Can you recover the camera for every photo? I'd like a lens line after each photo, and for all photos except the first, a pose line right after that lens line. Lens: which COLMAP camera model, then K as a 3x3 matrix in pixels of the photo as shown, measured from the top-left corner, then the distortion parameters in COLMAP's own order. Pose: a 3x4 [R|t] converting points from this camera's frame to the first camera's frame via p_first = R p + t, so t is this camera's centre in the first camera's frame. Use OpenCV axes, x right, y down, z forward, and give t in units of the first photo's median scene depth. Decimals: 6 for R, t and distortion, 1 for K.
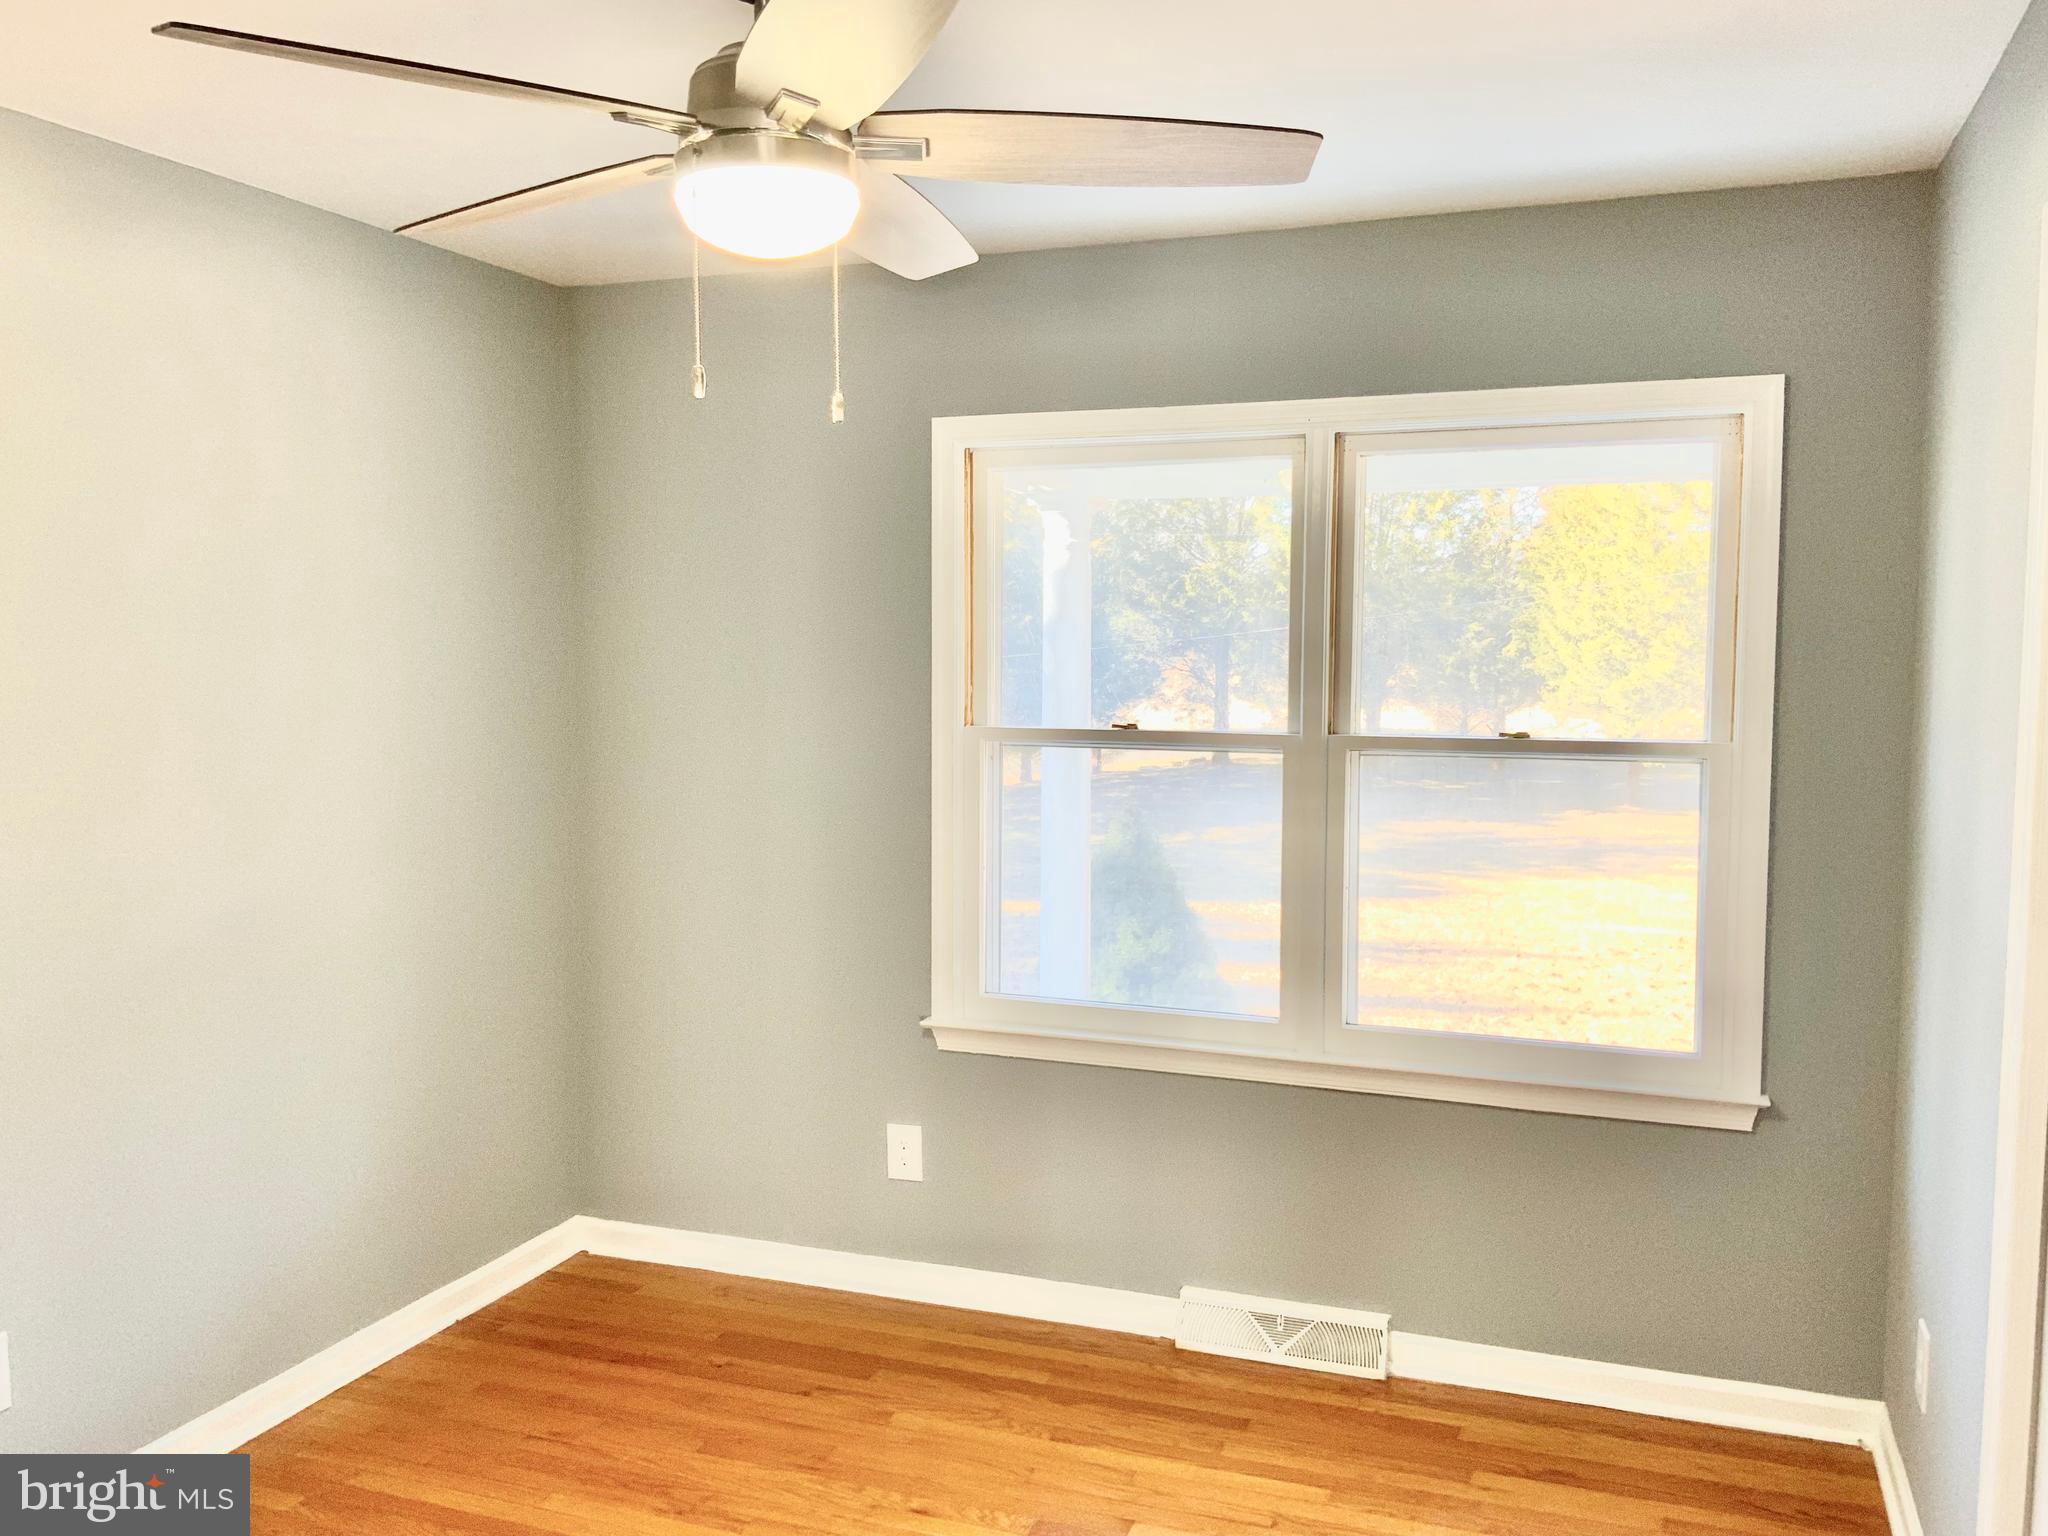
lens RADIAL K [[1546.6, 0, 1025.3], [0, 1546.6, 755.9], [0, 0, 1]] dist [-0.003438, -0.000443]
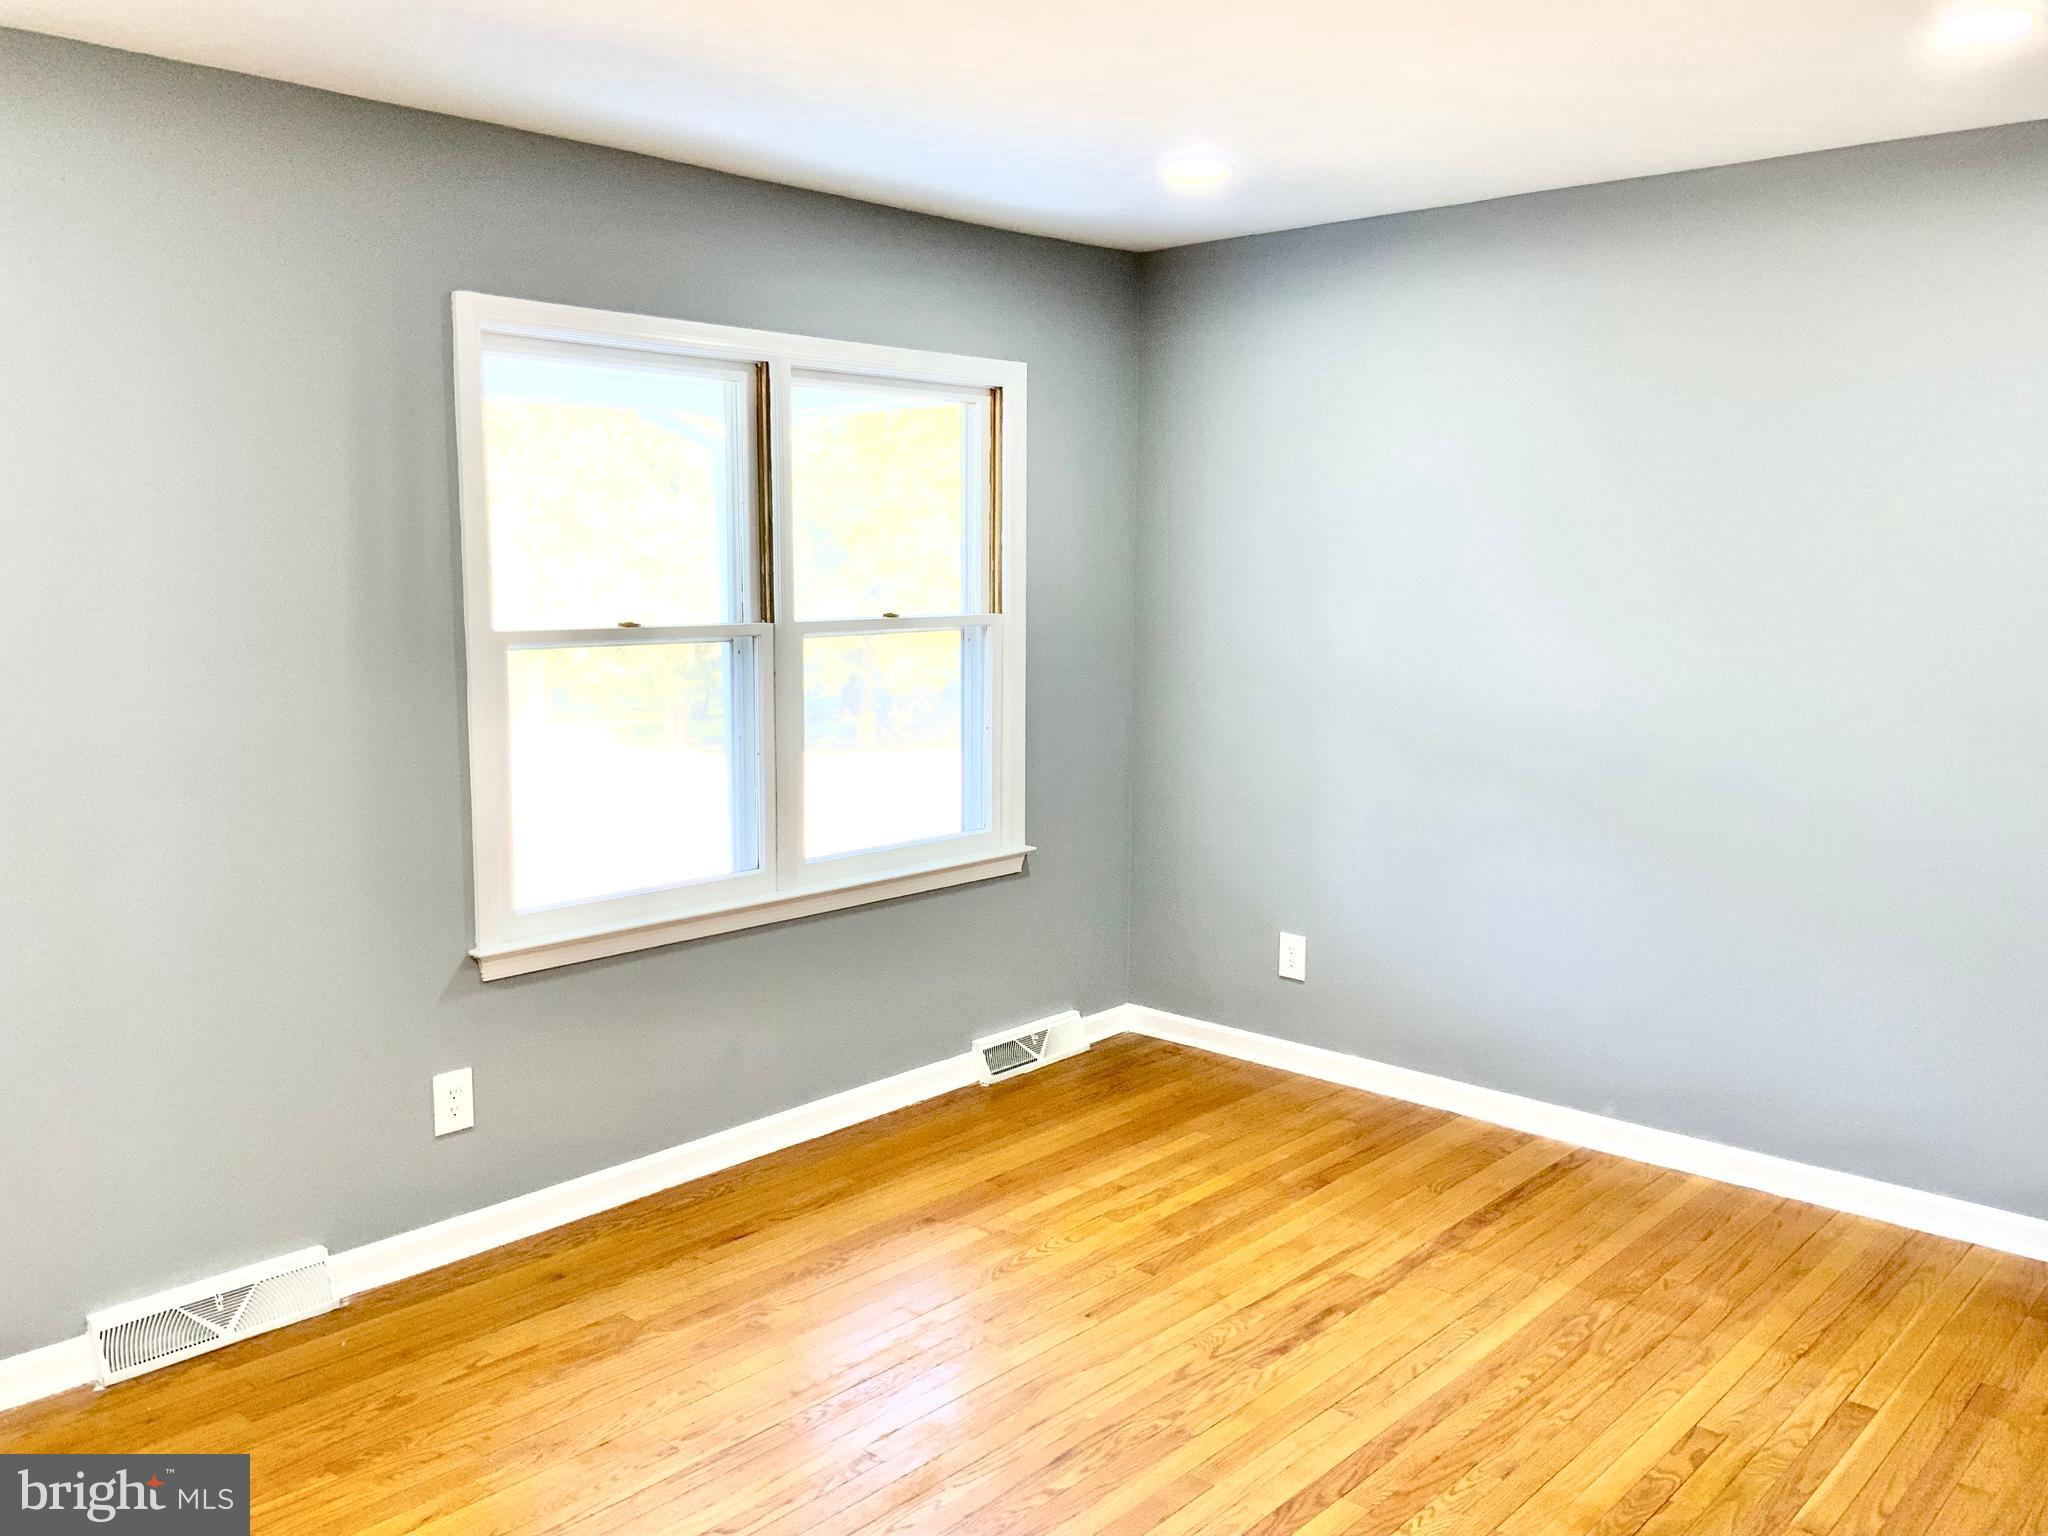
lens RADIAL K [[1701.4, 0, 1023.0], [0, 1701.4, 764.2], [0, 0, 1]] dist [0.056207, -0.034627]
pose [[0.359820, -0.113046, 0.926148, -0.918650], [0.055747, 0.993464, 0.099604, -0.024858], [-0.931355, 0.015790, 0.363770, 0.330433]]
